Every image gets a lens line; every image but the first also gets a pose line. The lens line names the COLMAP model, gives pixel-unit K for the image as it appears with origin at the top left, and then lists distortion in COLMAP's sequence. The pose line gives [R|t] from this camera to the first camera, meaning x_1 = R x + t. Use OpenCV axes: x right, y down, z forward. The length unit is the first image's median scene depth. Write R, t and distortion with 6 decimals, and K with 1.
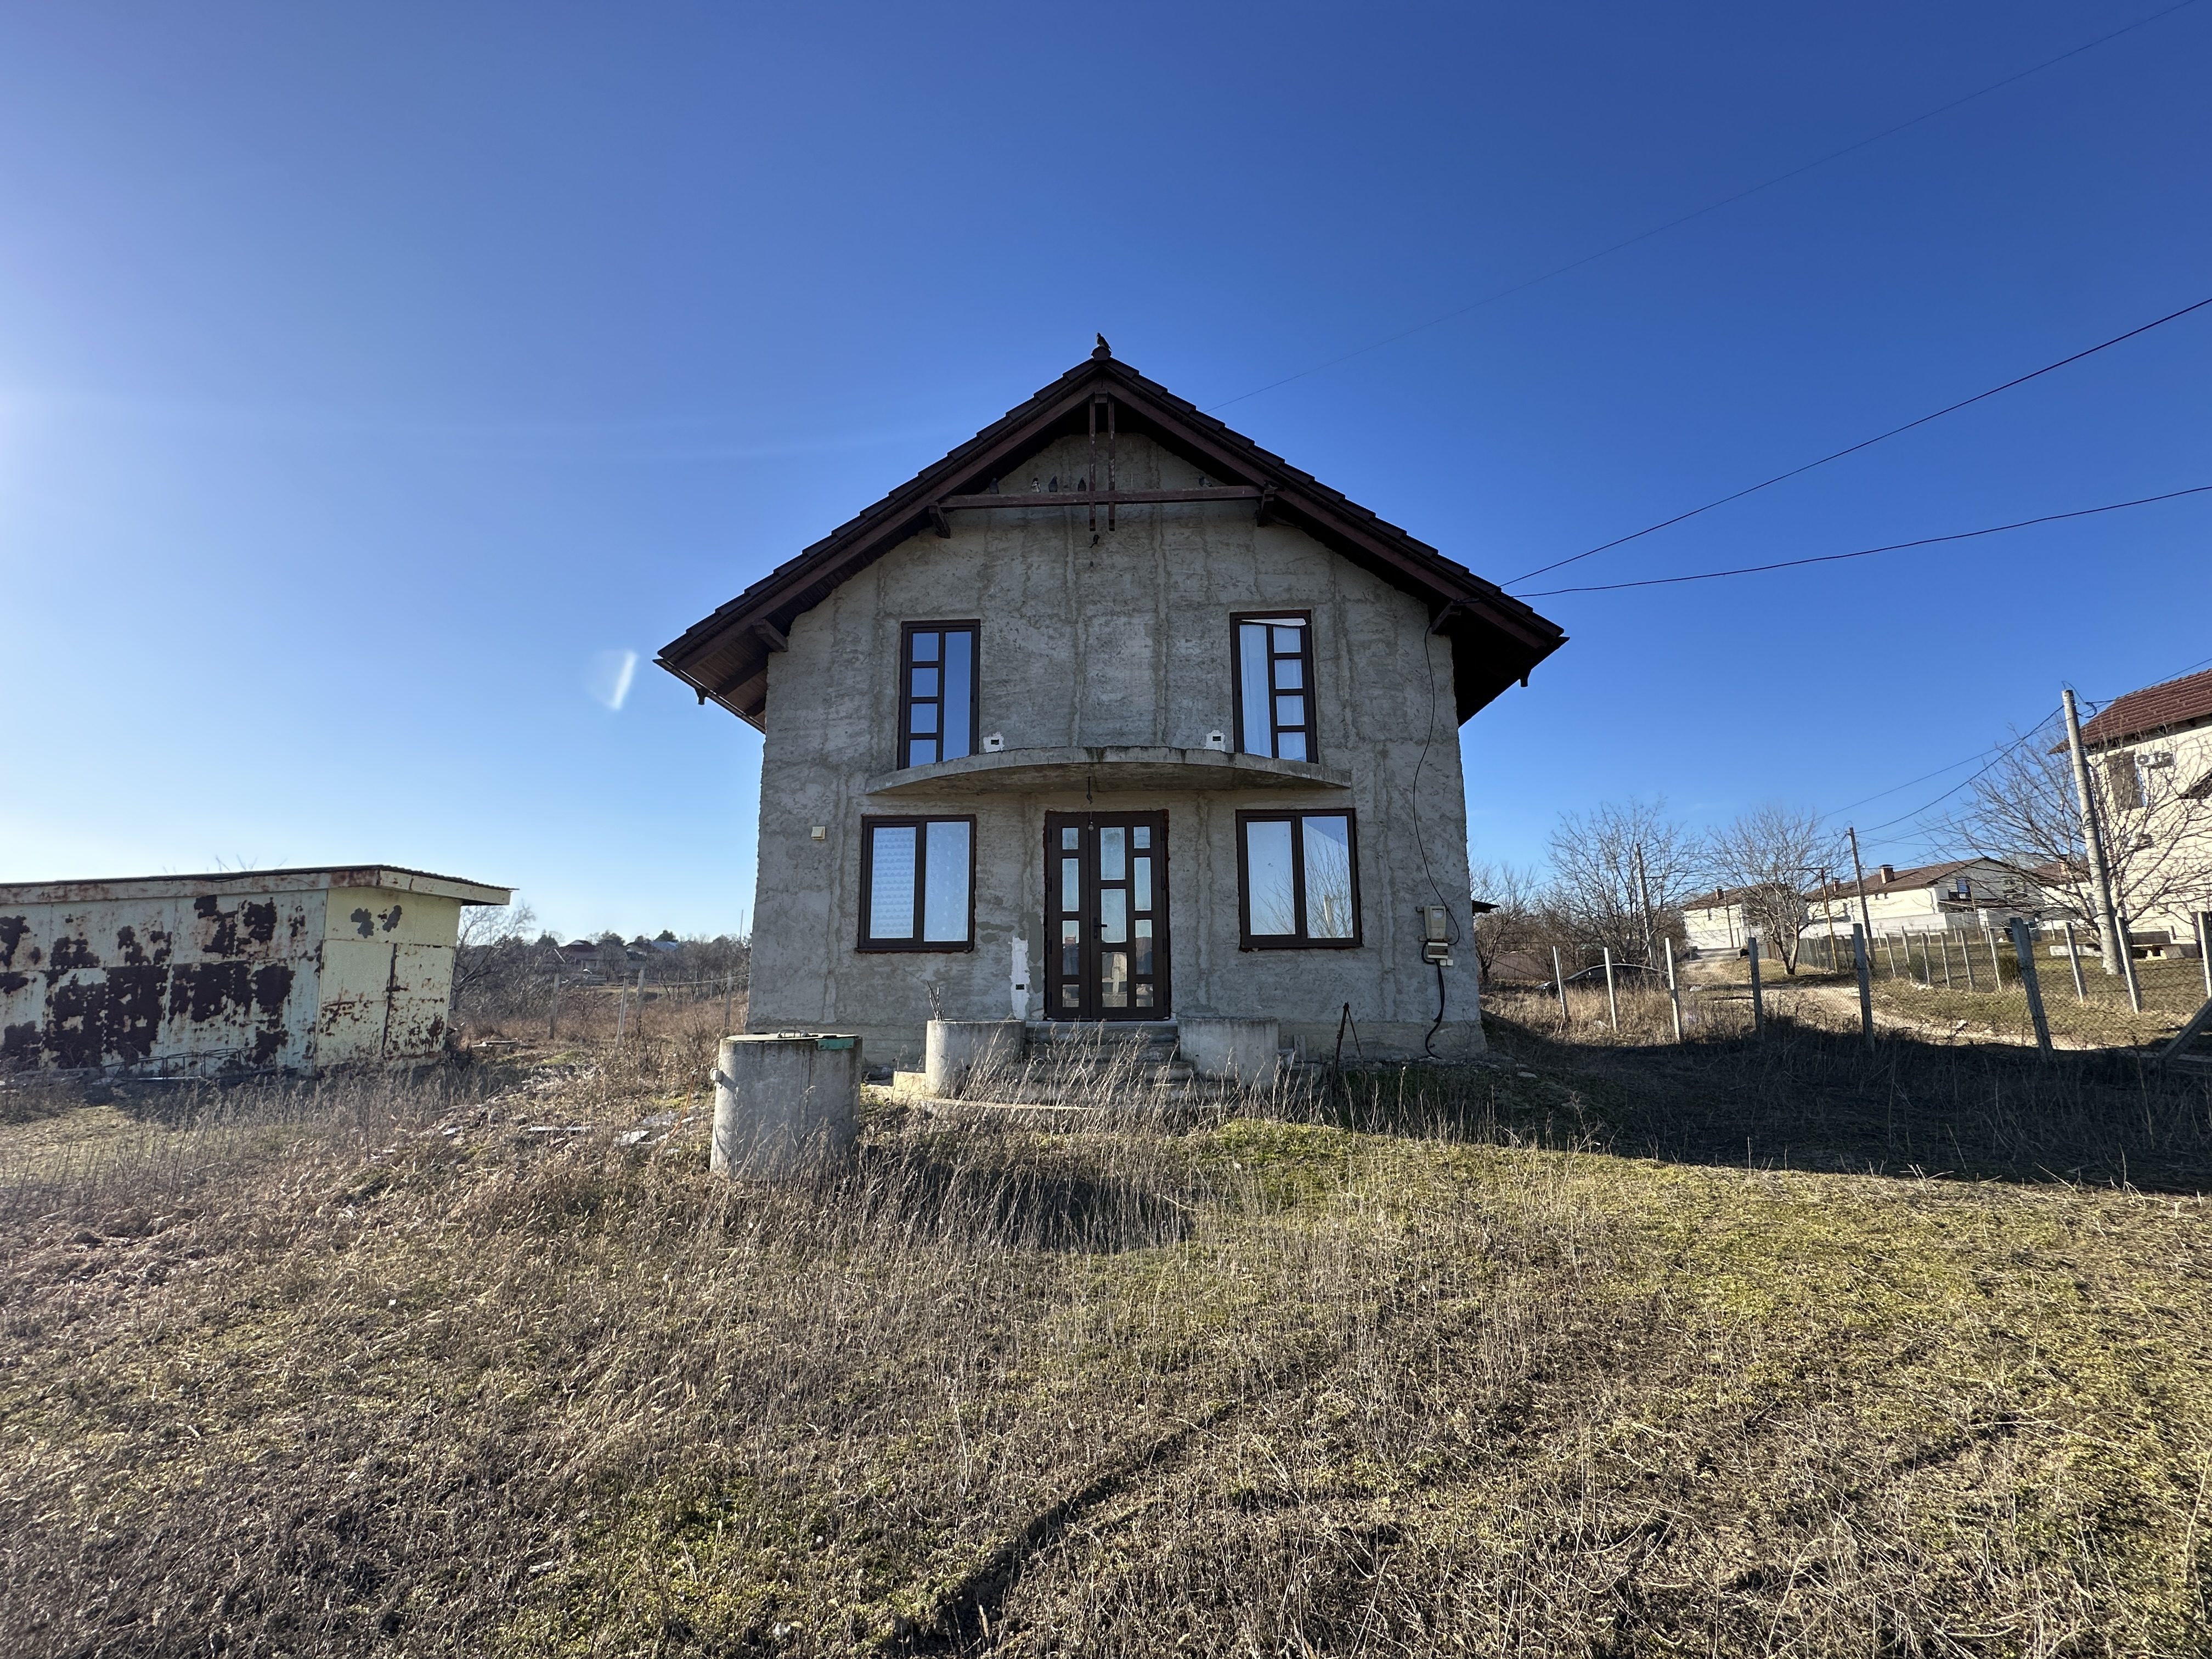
lens RADIAL K [[883.3, 0, 1106.5], [0, 883.3, 836.5], [0, 0, 1]] dist [-0.001472, 0.000061]
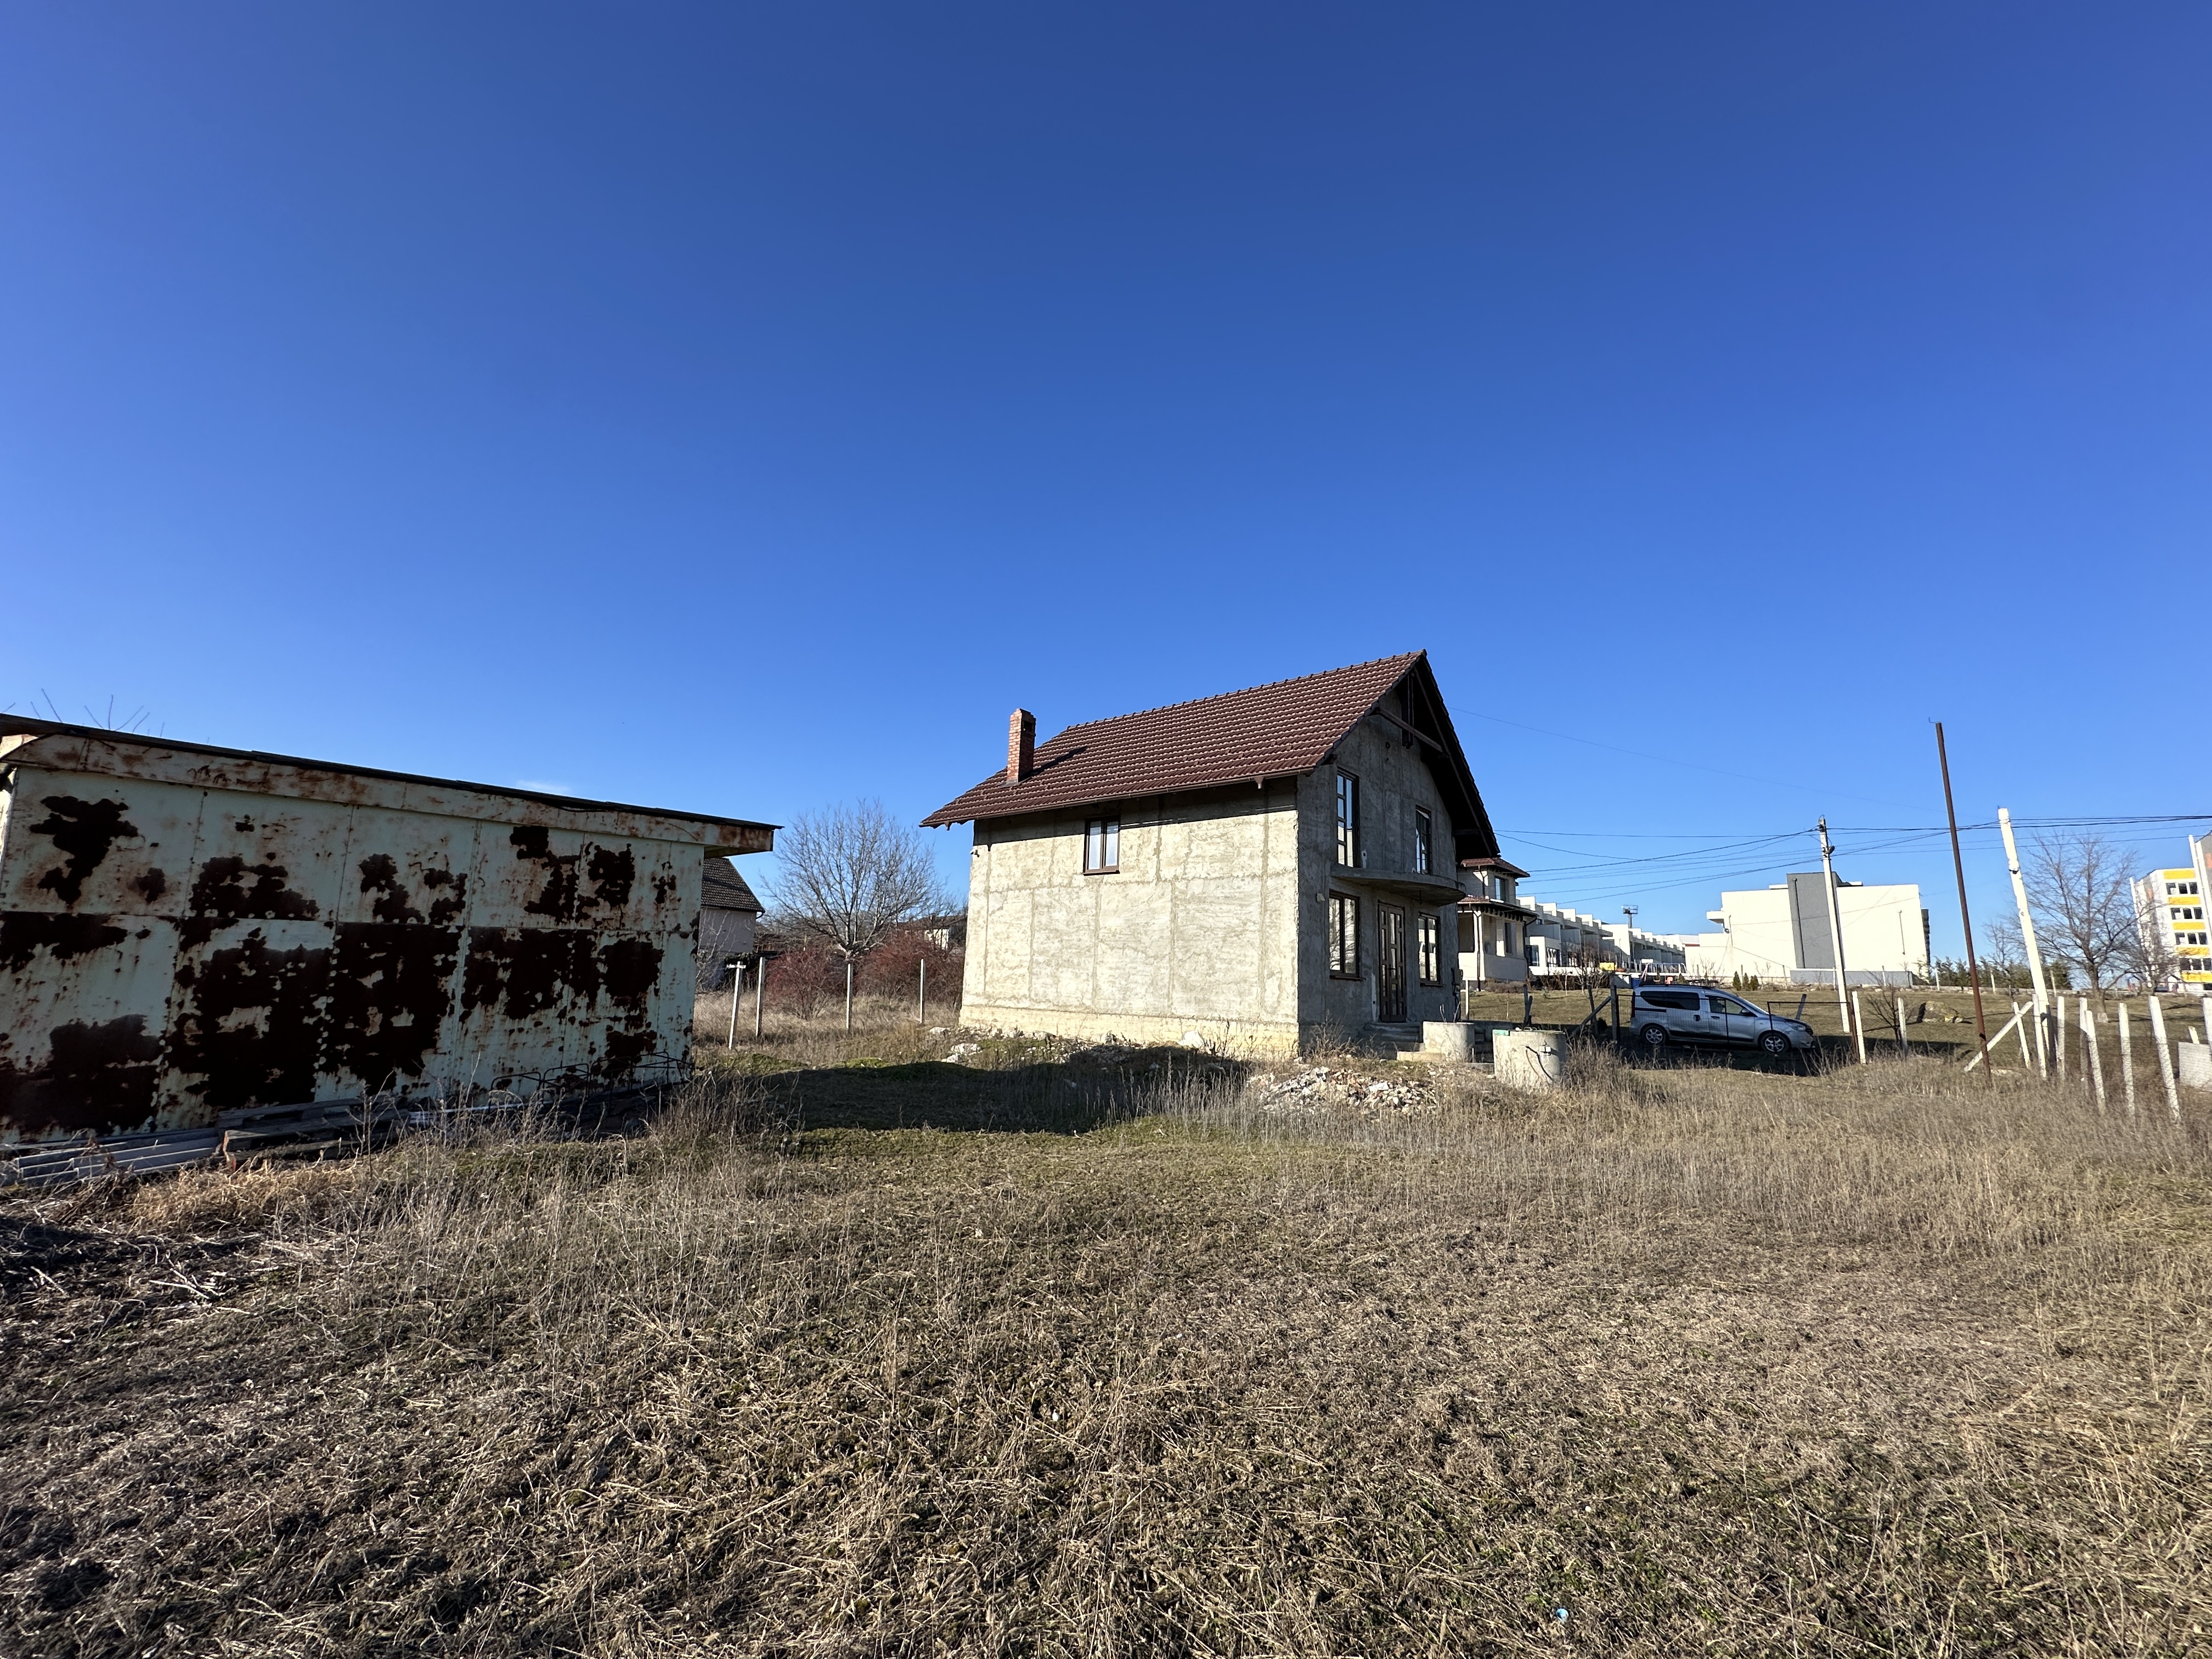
lens RADIAL K [[883.3, 0, 1106.5], [0, 883.3, 826.0], [0, 0, 1]] dist [-0.001472, 0.000061]
pose [[0.599143, 0.176069, 0.781043, -1.289639], [-0.165449, 0.981692, -0.094384, 0.059176], [-0.783361, -0.072673, 0.617304, 0.263051]]
